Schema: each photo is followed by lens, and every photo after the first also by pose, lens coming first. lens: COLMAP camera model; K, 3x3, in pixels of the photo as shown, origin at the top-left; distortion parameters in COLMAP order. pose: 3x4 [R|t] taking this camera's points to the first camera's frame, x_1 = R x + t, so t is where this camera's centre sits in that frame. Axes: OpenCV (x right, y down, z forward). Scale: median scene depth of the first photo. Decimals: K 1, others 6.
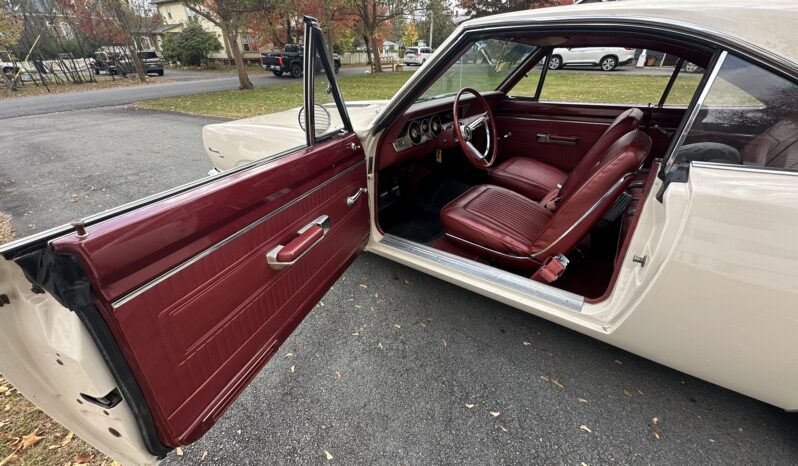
lens RADIAL K [[319.6, 0, 399.0], [0, 319.6, 233.0], [0, 0, 1]] dist [-0.004819, -0.000225]
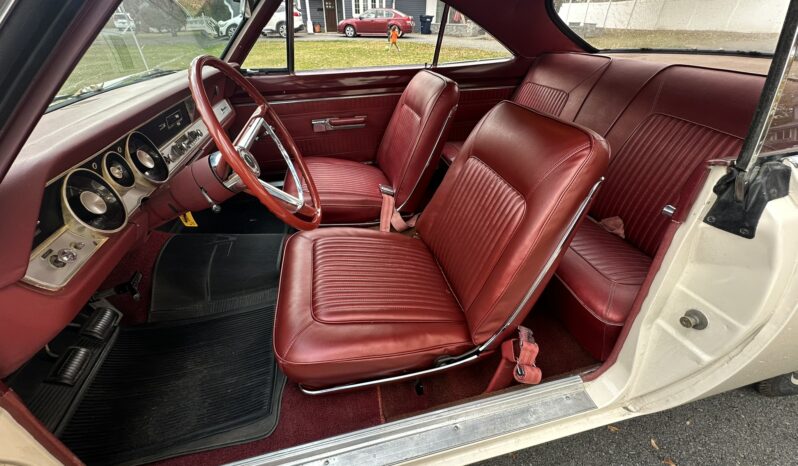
lens RADIAL K [[319.6, 0, 399.0], [0, 319.6, 233.0], [0, 0, 1]] dist [-0.004819, -0.000225]
pose [[0.670510, -0.405810, 0.621076, 0.035840], [0.359484, 0.910015, 0.206505, -0.200049], [-0.648990, 0.084803, 0.756056, 0.453210]]
